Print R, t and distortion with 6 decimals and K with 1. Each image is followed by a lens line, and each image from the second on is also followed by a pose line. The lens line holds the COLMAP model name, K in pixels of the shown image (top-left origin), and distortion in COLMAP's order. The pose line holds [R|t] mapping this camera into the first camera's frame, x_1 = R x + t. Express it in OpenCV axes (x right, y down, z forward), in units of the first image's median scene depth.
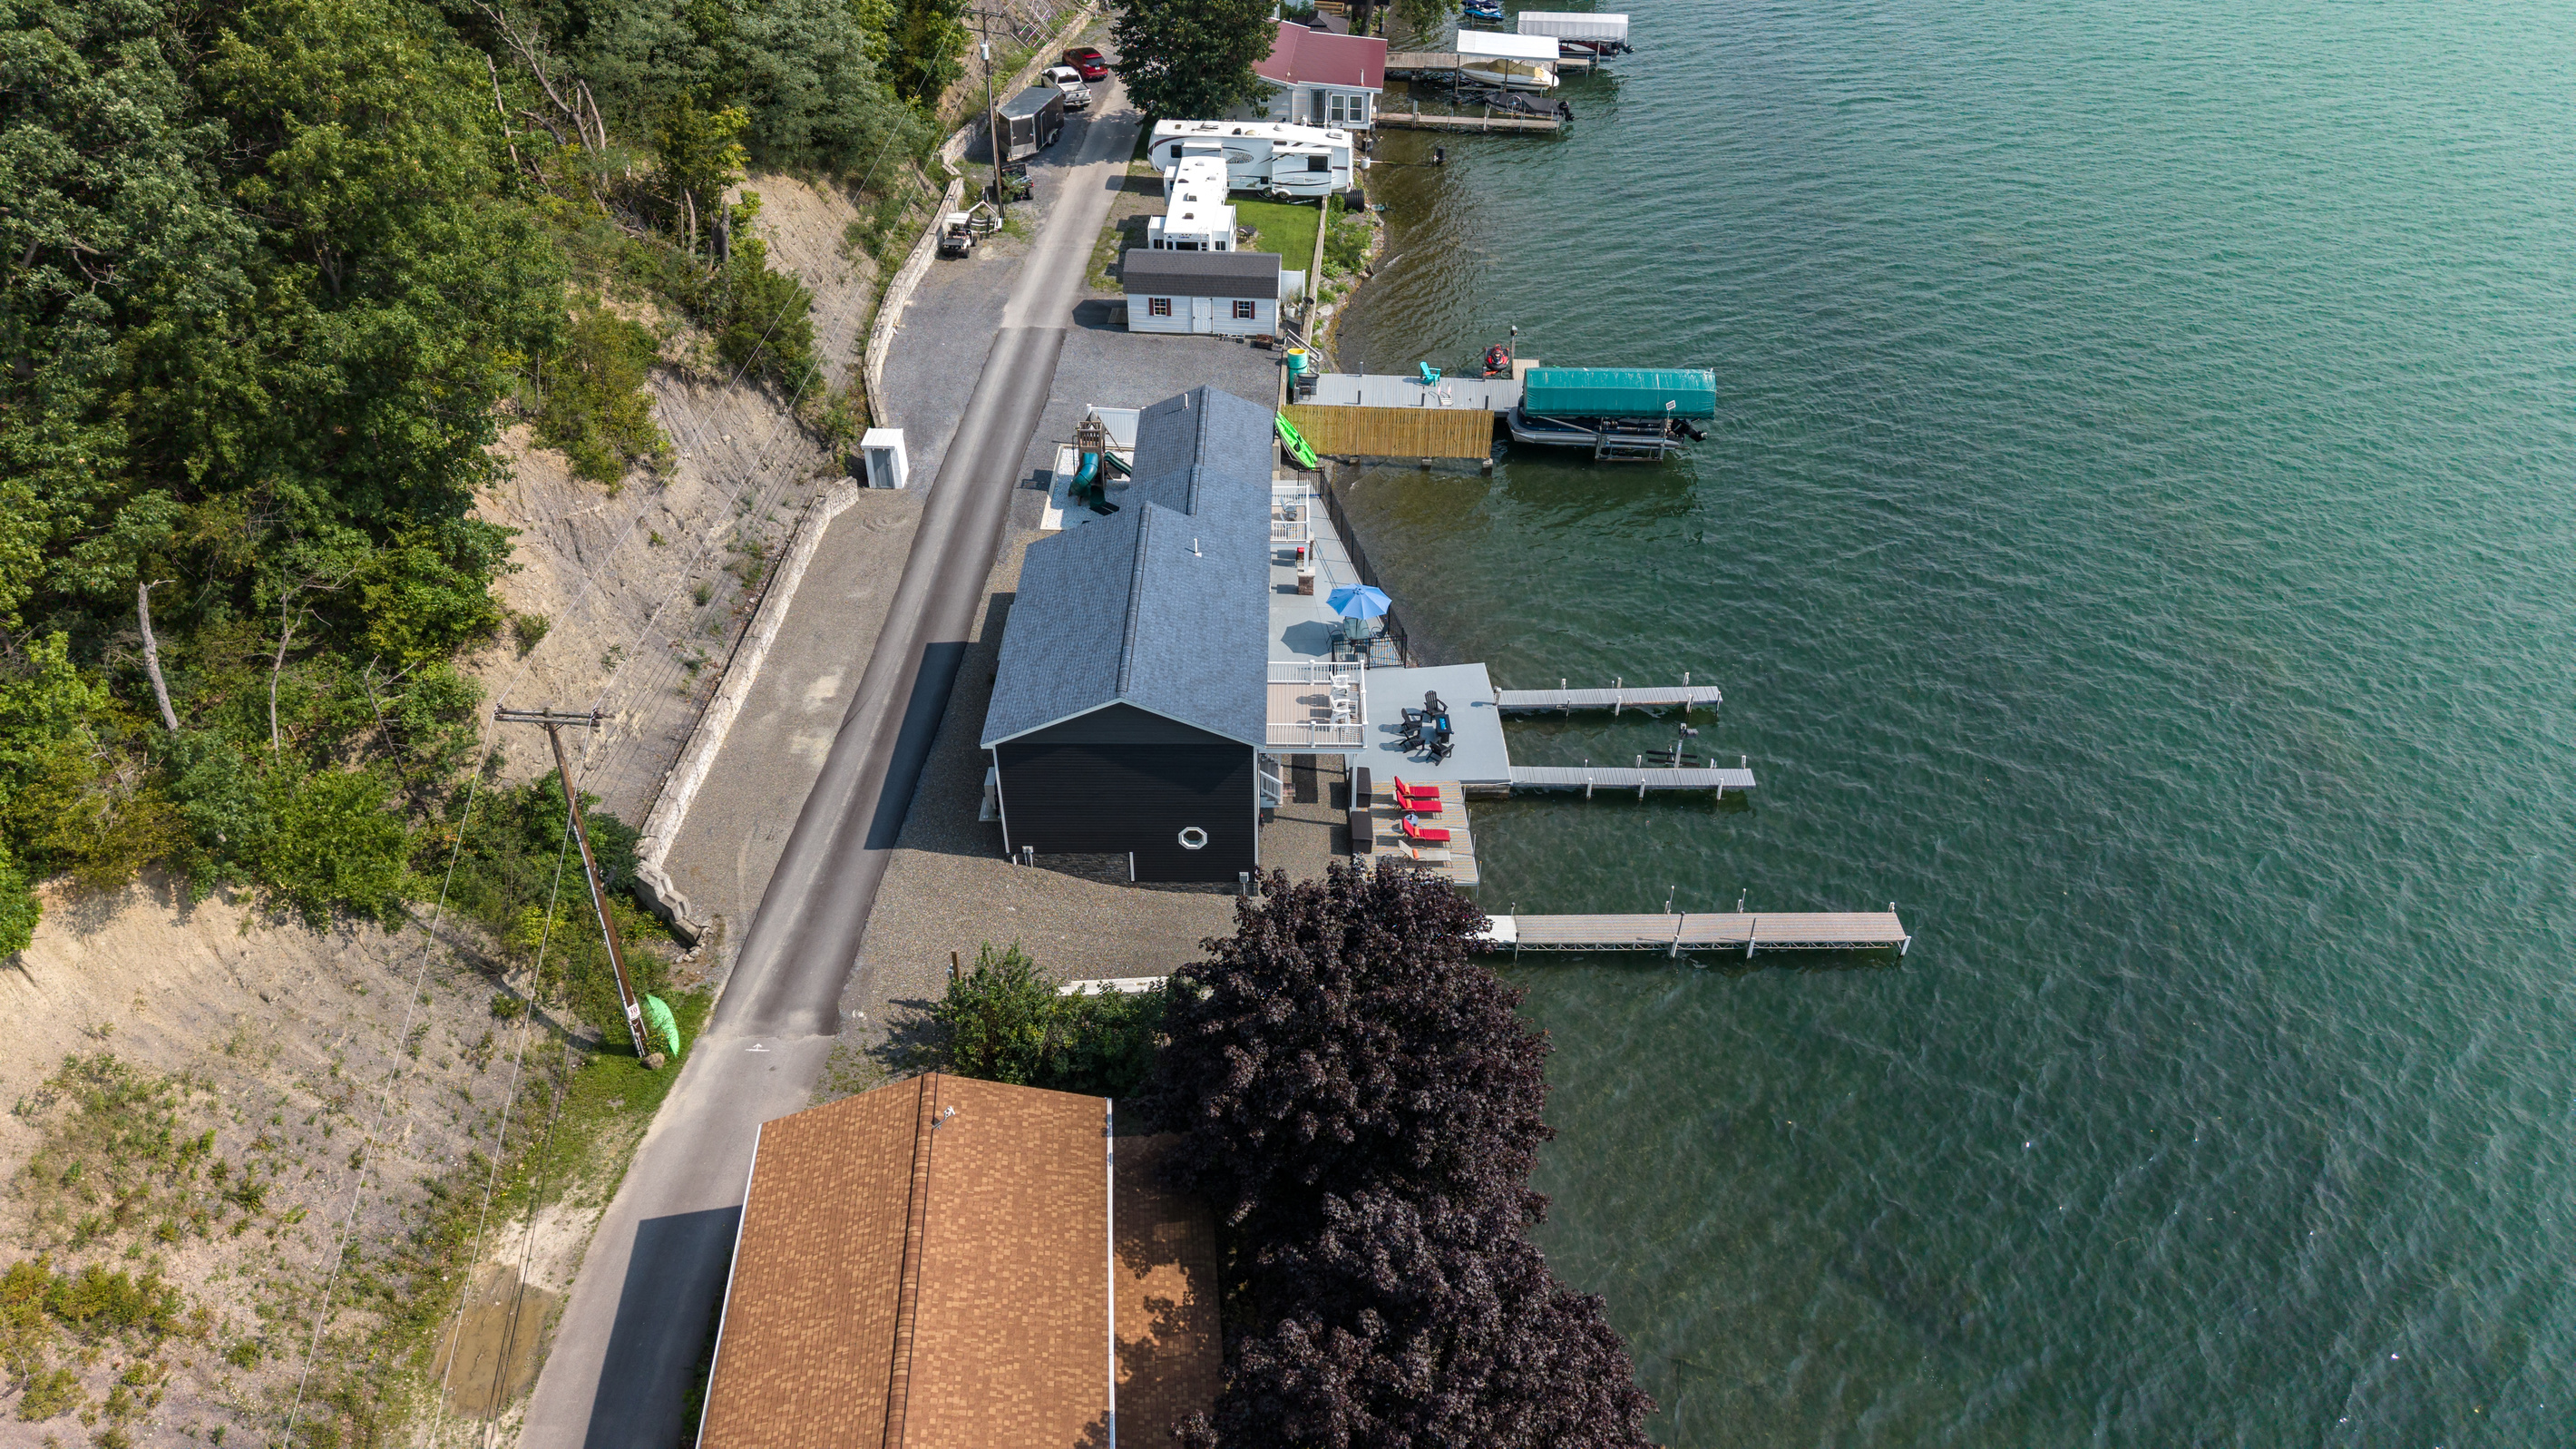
lens RADIAL K [[1717.2, 0, 1291.6], [0, 1717.2, 742.6], [0, 0, 1]] dist [0.046558, -0.056647]
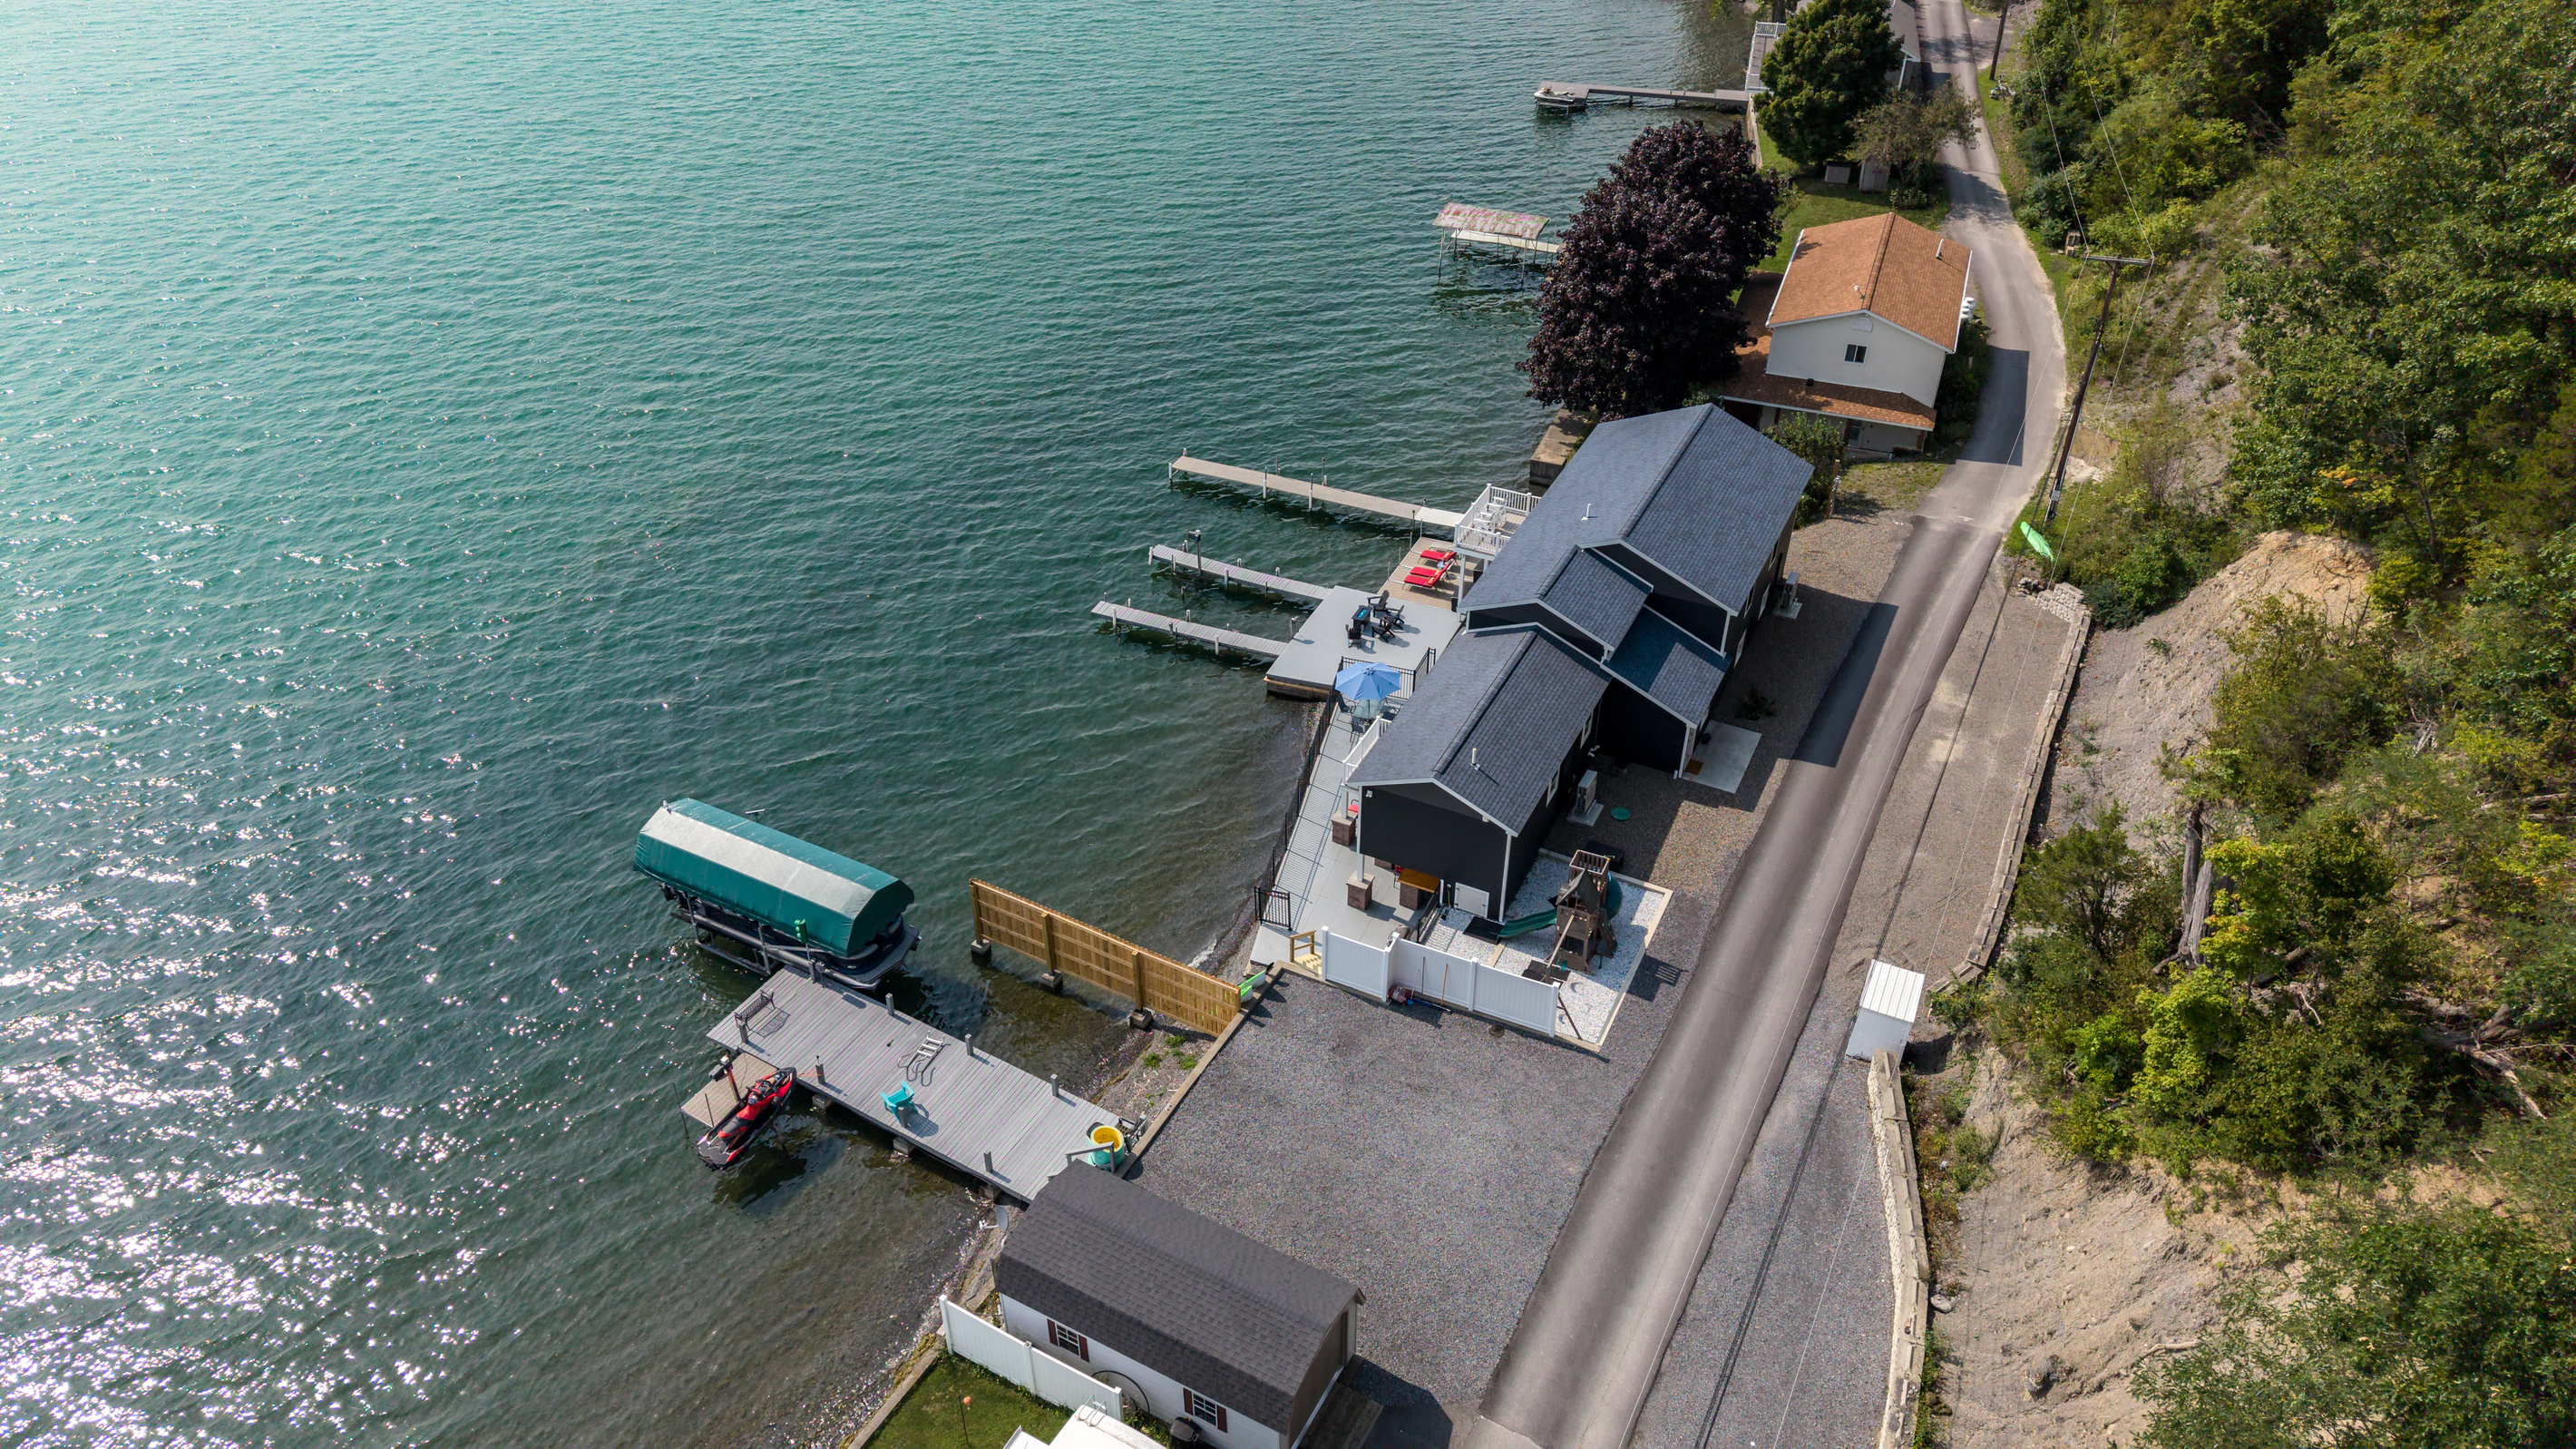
lens RADIAL K [[1717.2, 0, 1281.3], [0, 1717.2, 731.5], [0, 0, 1]] dist [0.046558, -0.056647]
pose [[-0.898208, -0.262840, 0.352332, -0.245661], [0.265395, 0.314691, 0.911337, -0.905380], [-0.350411, 0.912077, -0.212901, 1.185056]]
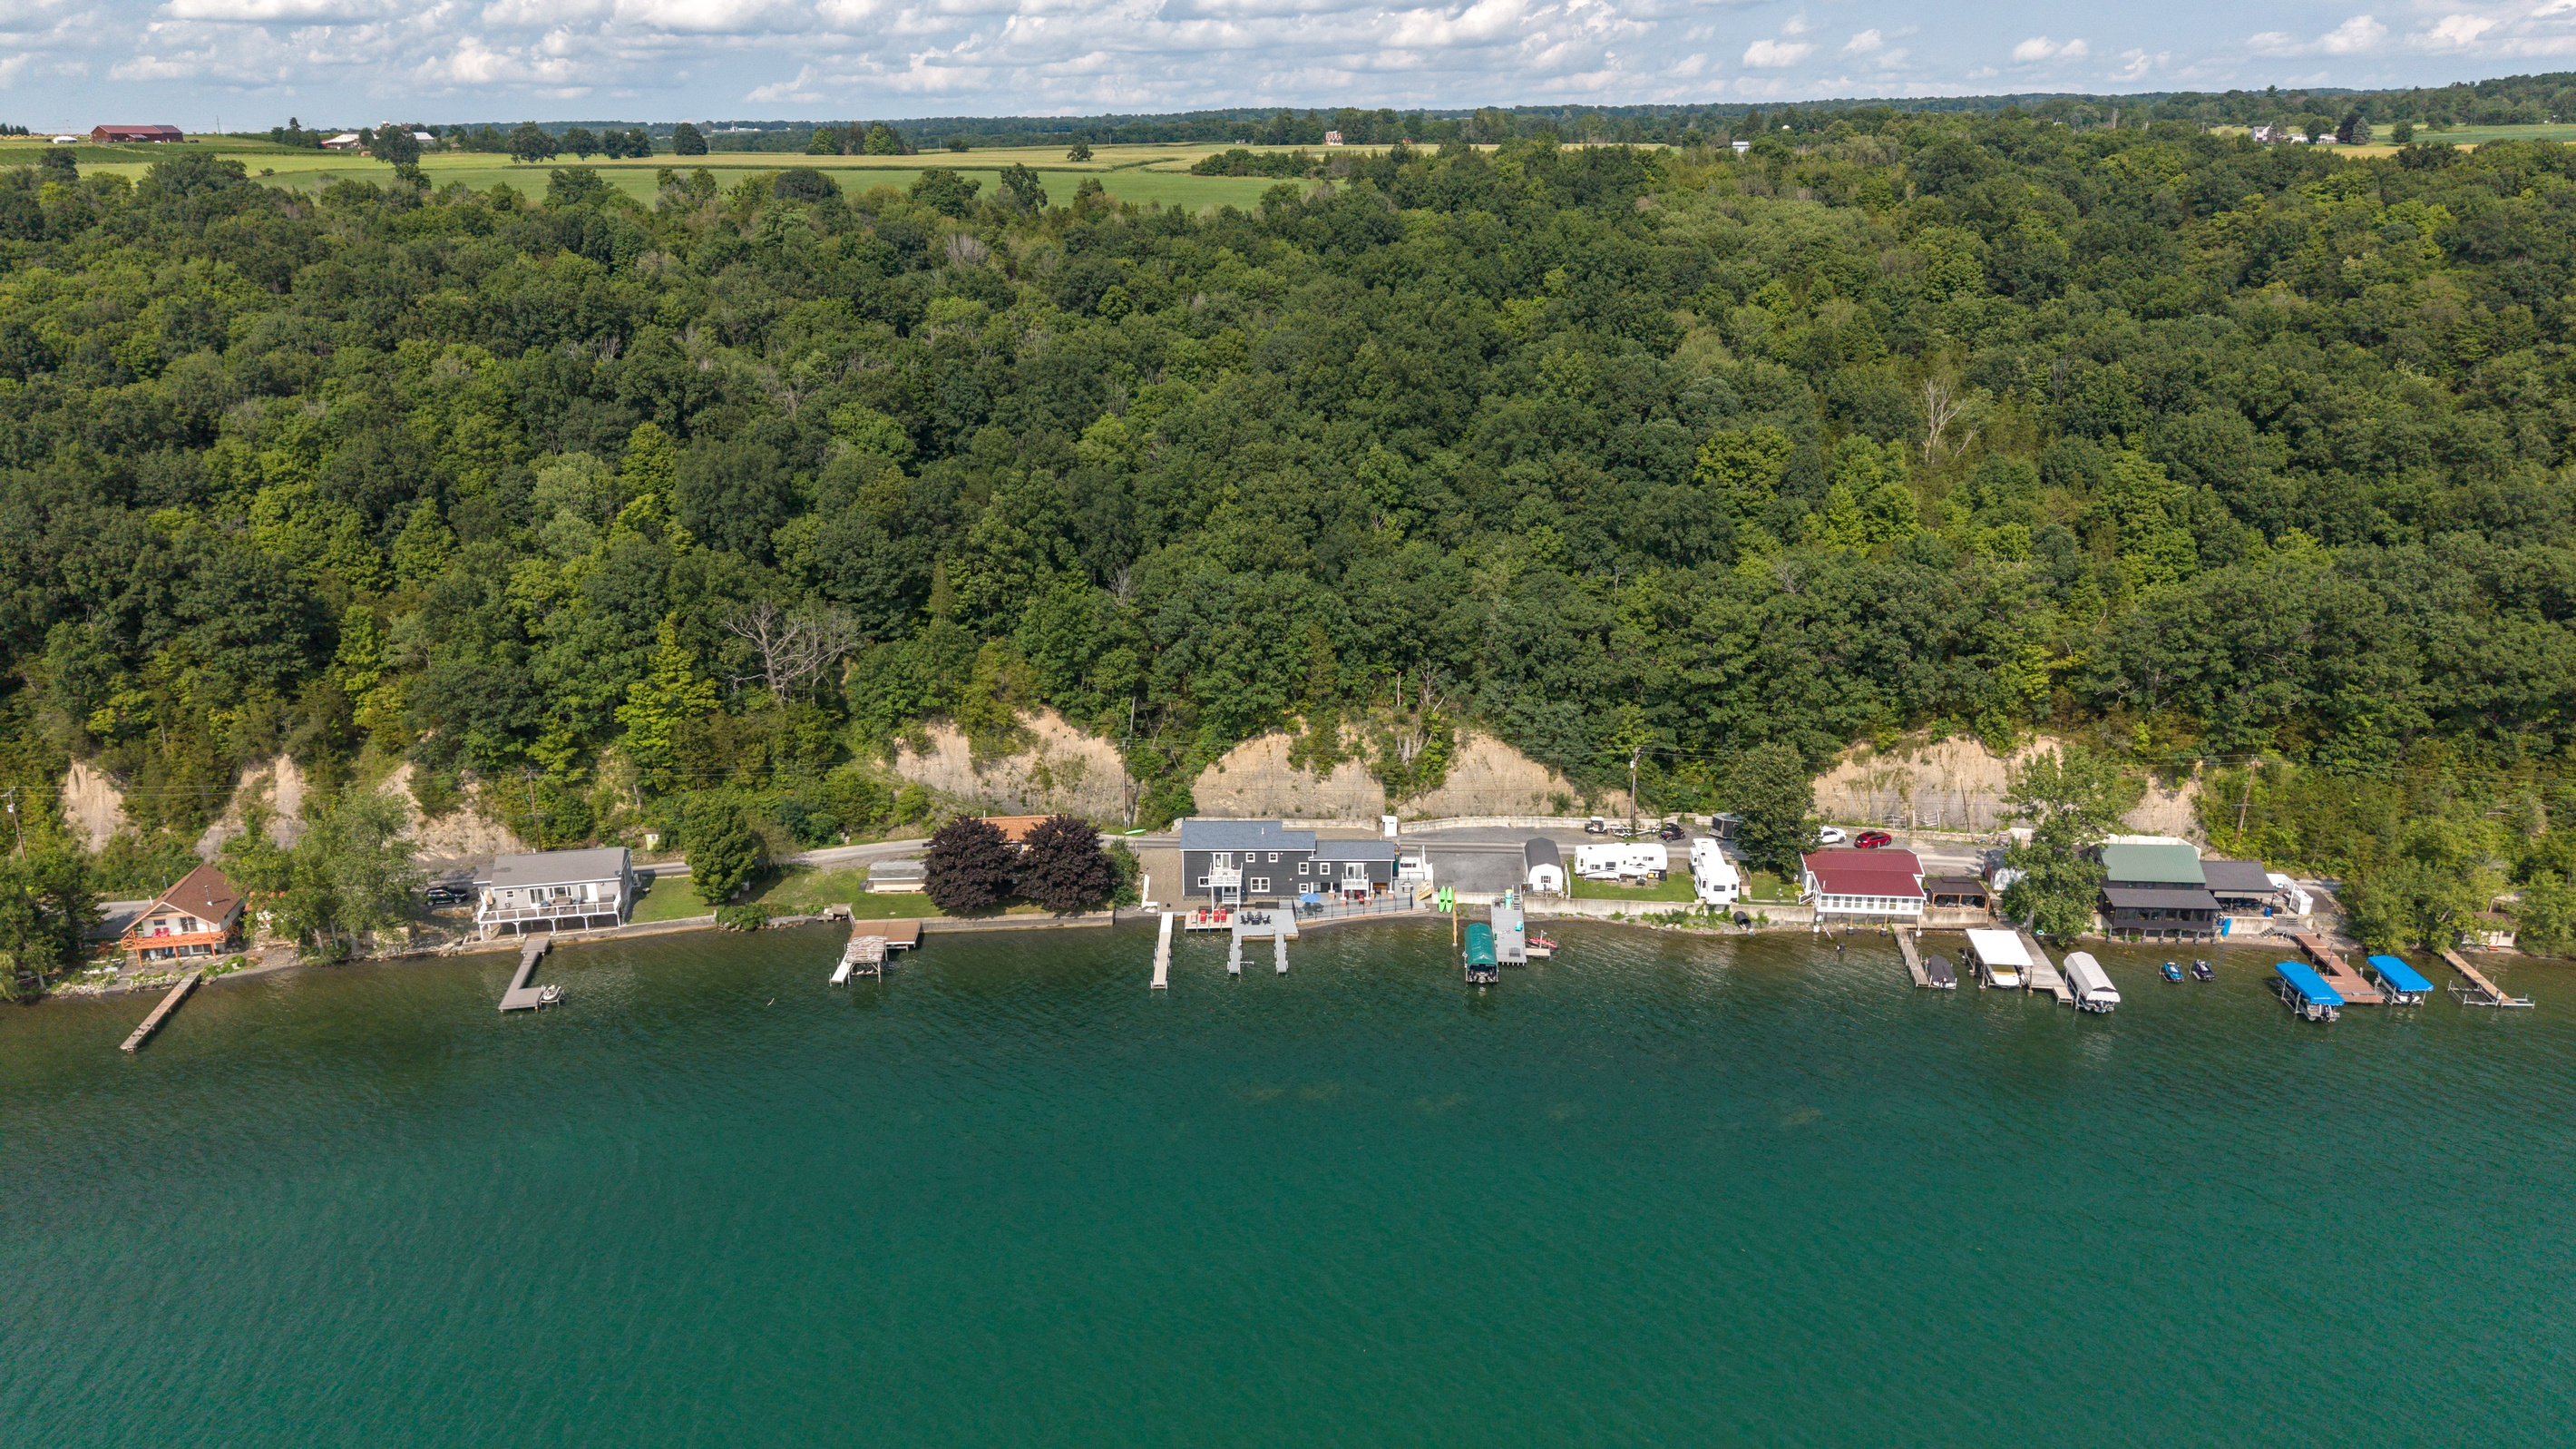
lens RADIAL K [[1717.2, 0, 1289.3], [0, 1717.2, 726.7], [0, 0, 1]] dist [0.046558, -0.056647]
pose [[-0.013520, 0.311398, -0.950184, 2.588079], [-0.603794, 0.754917, 0.255995, -0.977289], [0.797026, 0.577176, 0.177814, 0.272143]]
